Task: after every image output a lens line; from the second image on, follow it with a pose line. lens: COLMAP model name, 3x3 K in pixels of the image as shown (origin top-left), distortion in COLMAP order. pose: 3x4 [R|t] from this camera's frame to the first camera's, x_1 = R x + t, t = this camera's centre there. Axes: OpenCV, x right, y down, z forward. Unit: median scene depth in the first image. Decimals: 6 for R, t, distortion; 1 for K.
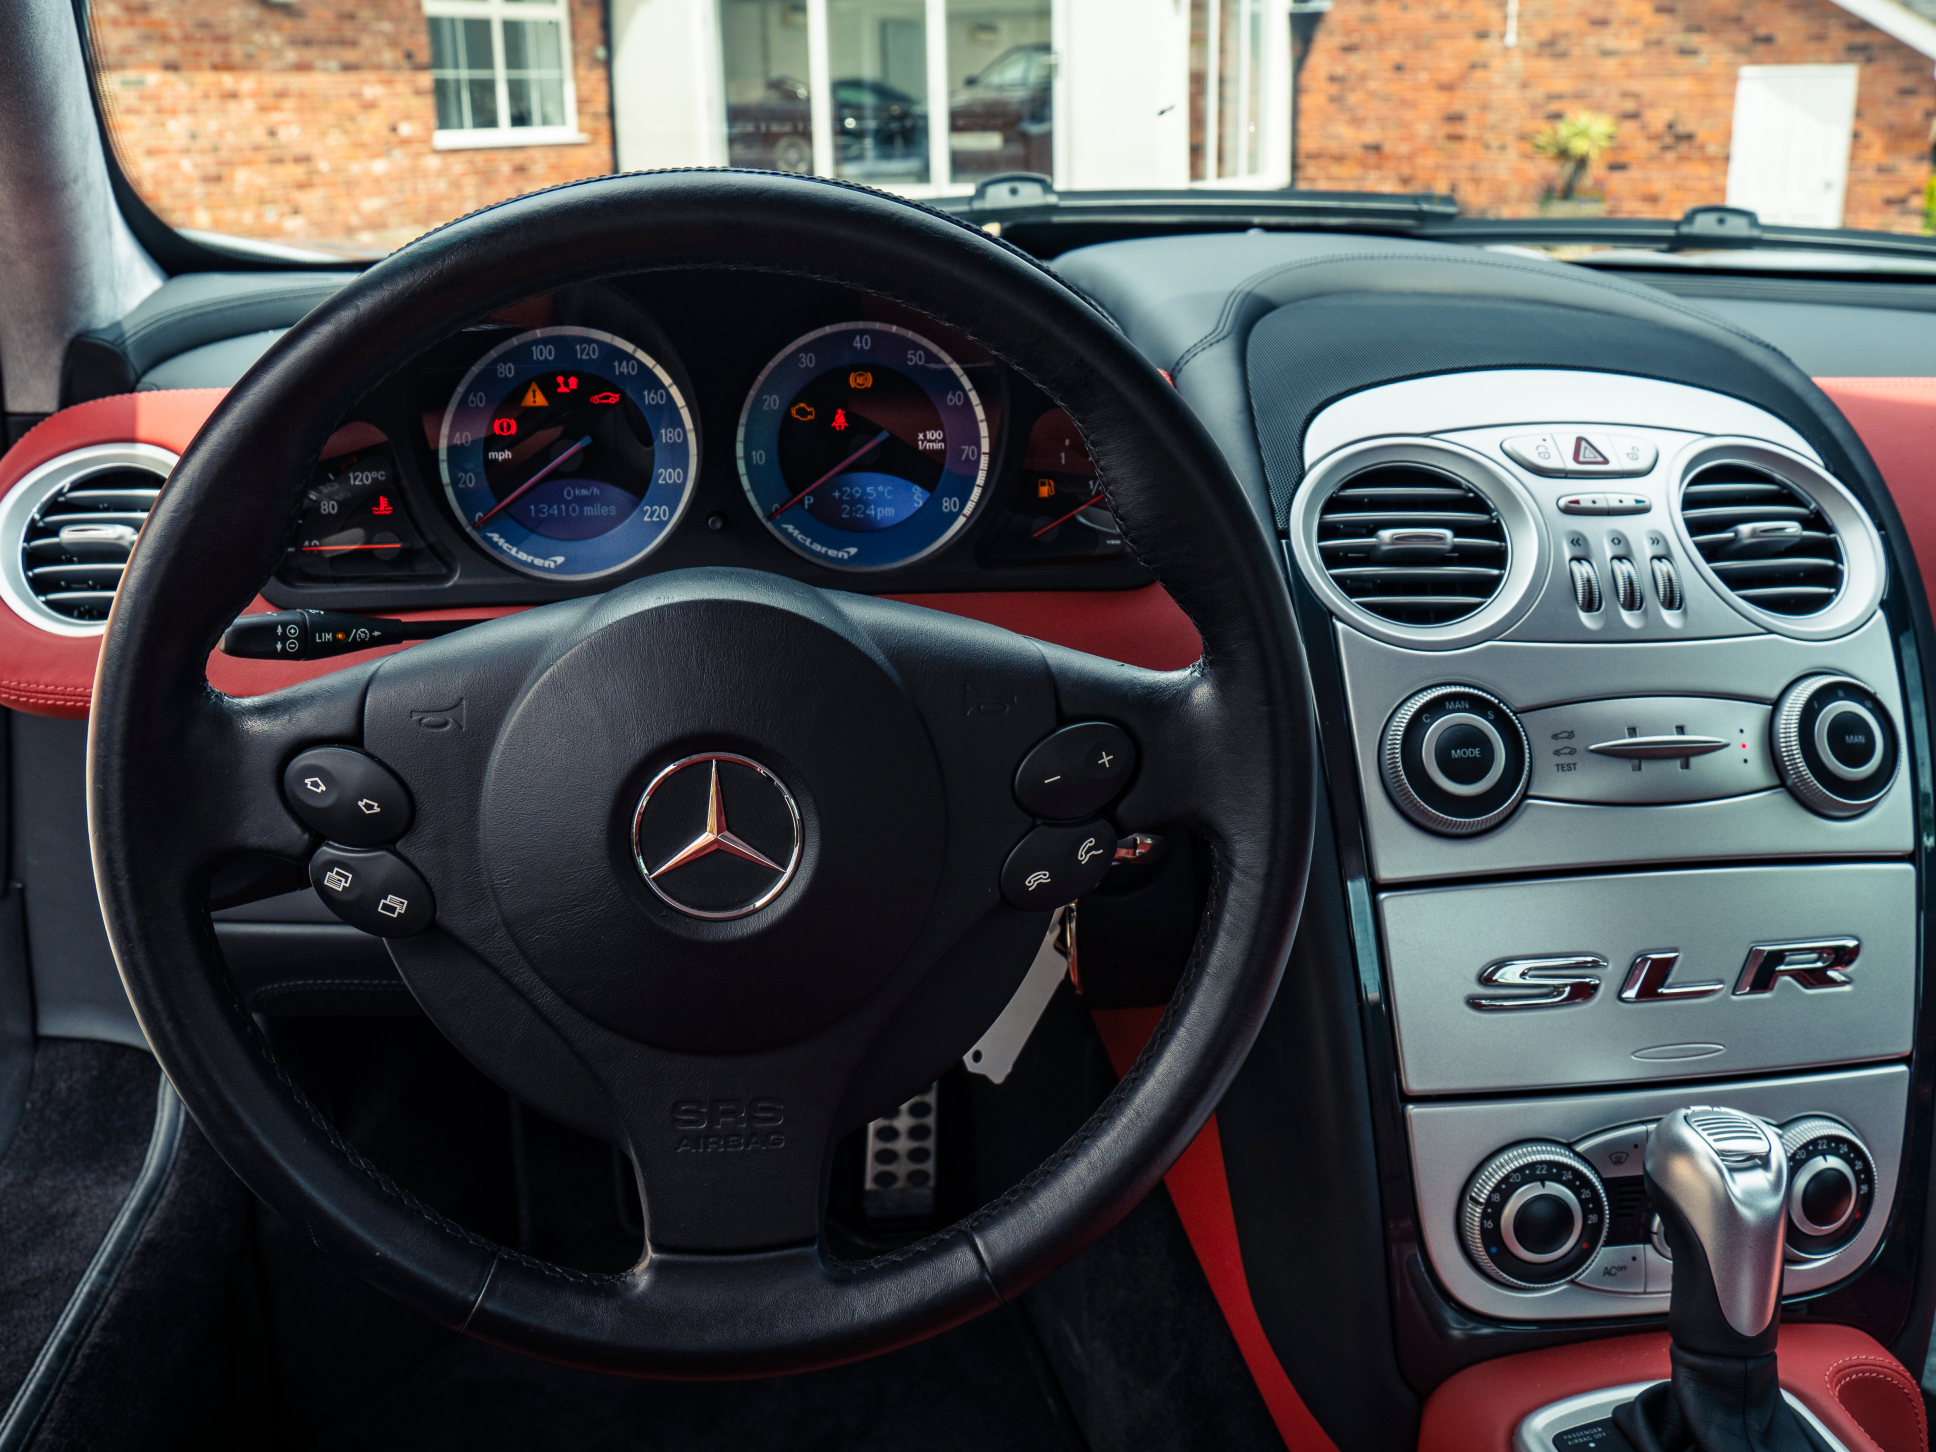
lens RADIAL K [[2121.3, 0, 974.0], [0, 2121.3, 719.5], [0, 0, 1]] dist [-0.092868, 0.000000]
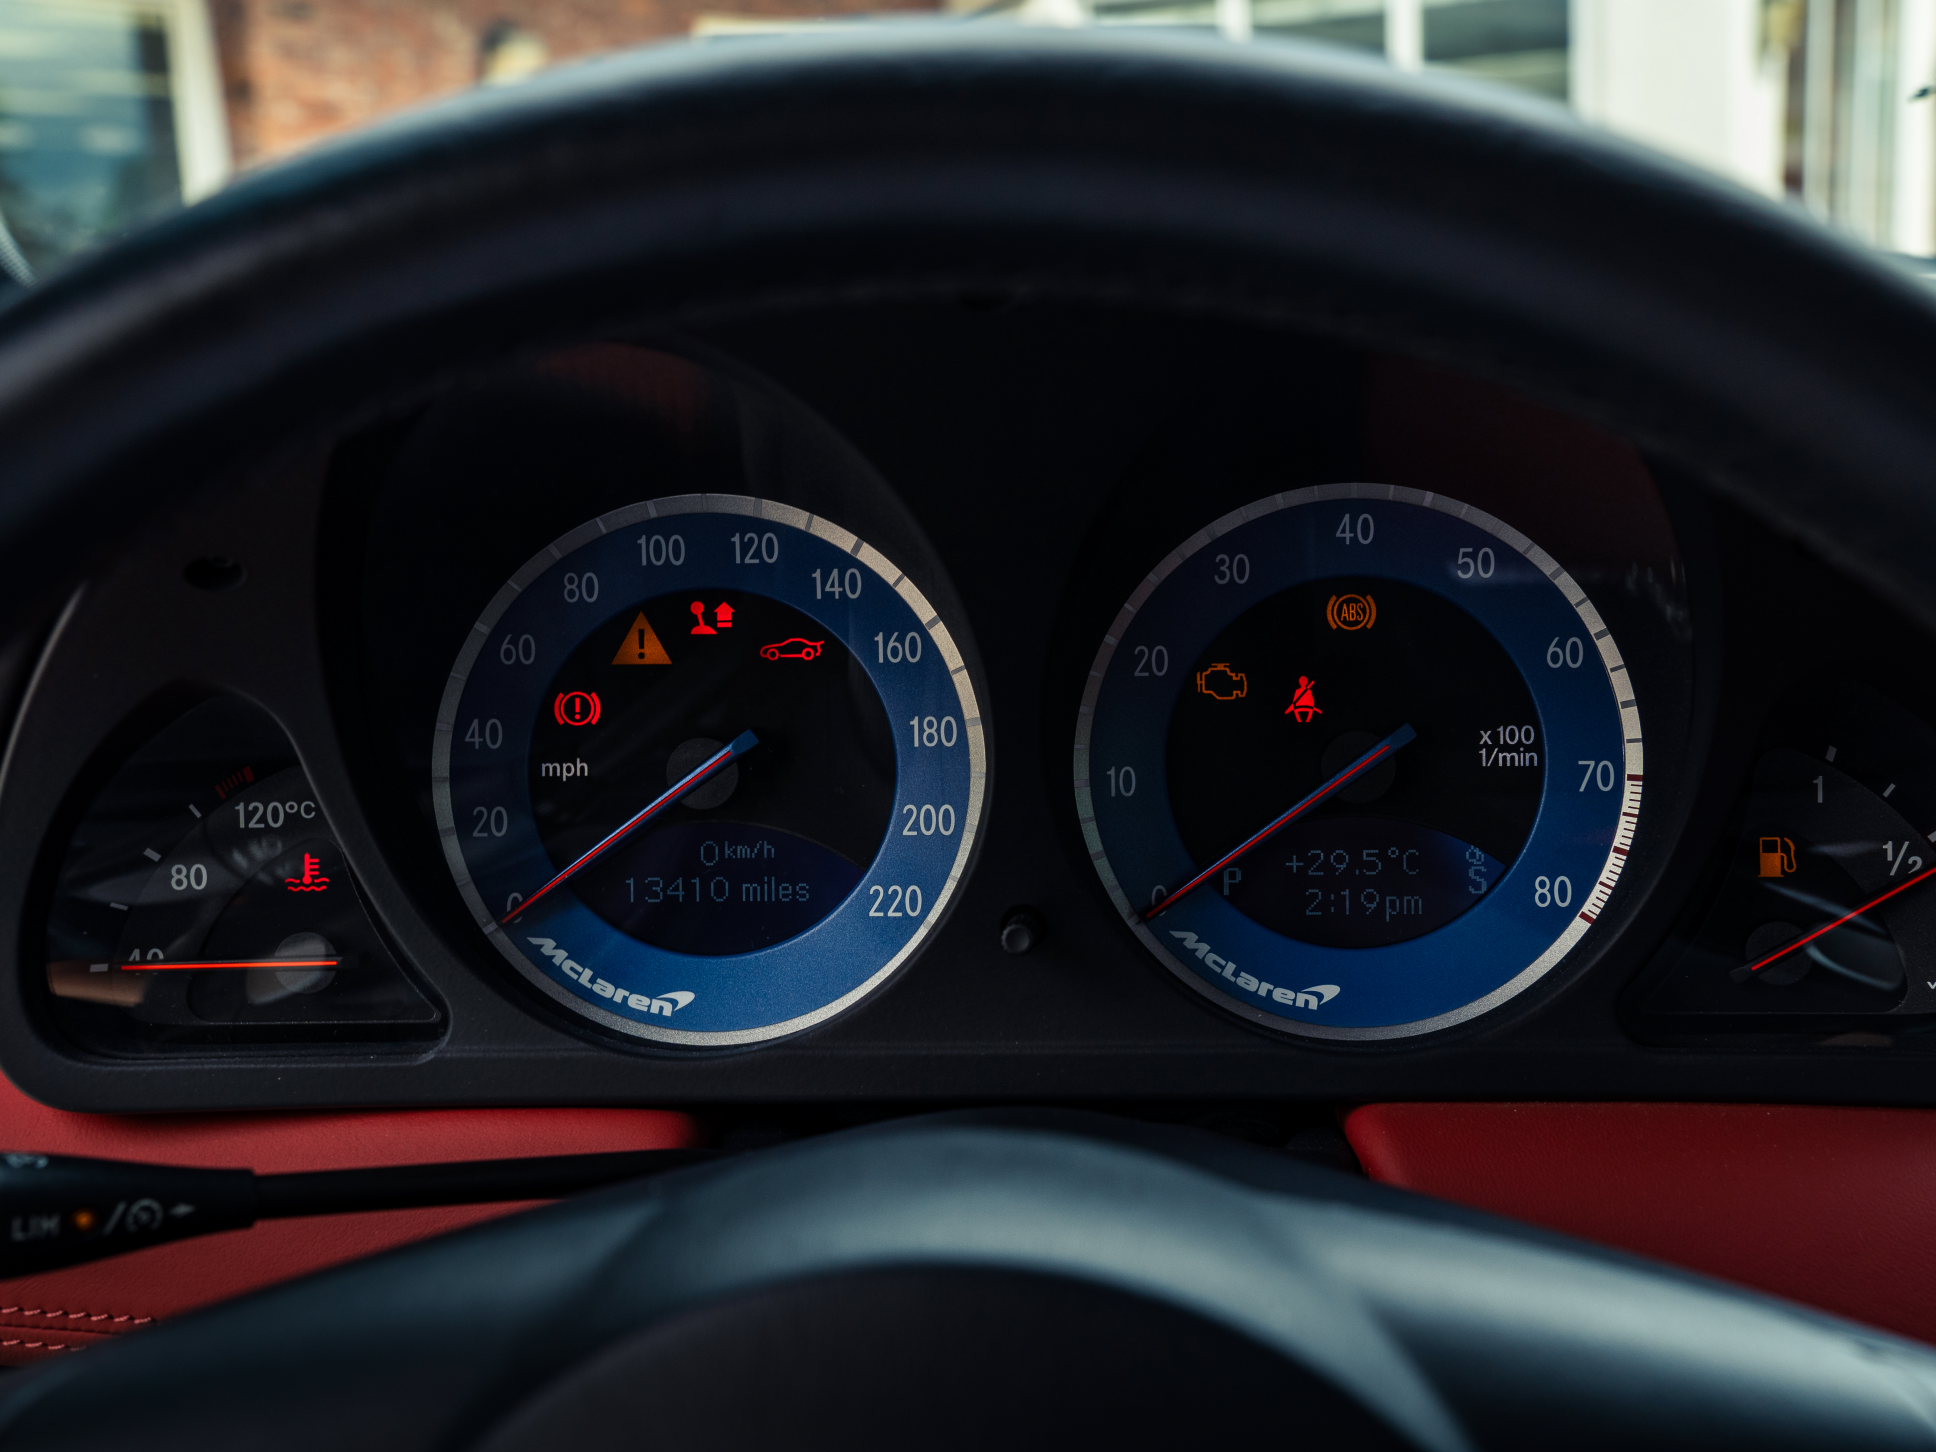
lens RADIAL K [[2262.1, 0, 972.7], [0, 2262.1, 727.1], [0, 0, 1]] dist [-0.009922, 0.000000]
pose [[0.985746, 0.007647, -0.168068, -0.052341], [-0.028097, 0.992420, -0.119641, -0.076936], [0.165879, 0.122658, 0.978488, 0.522699]]
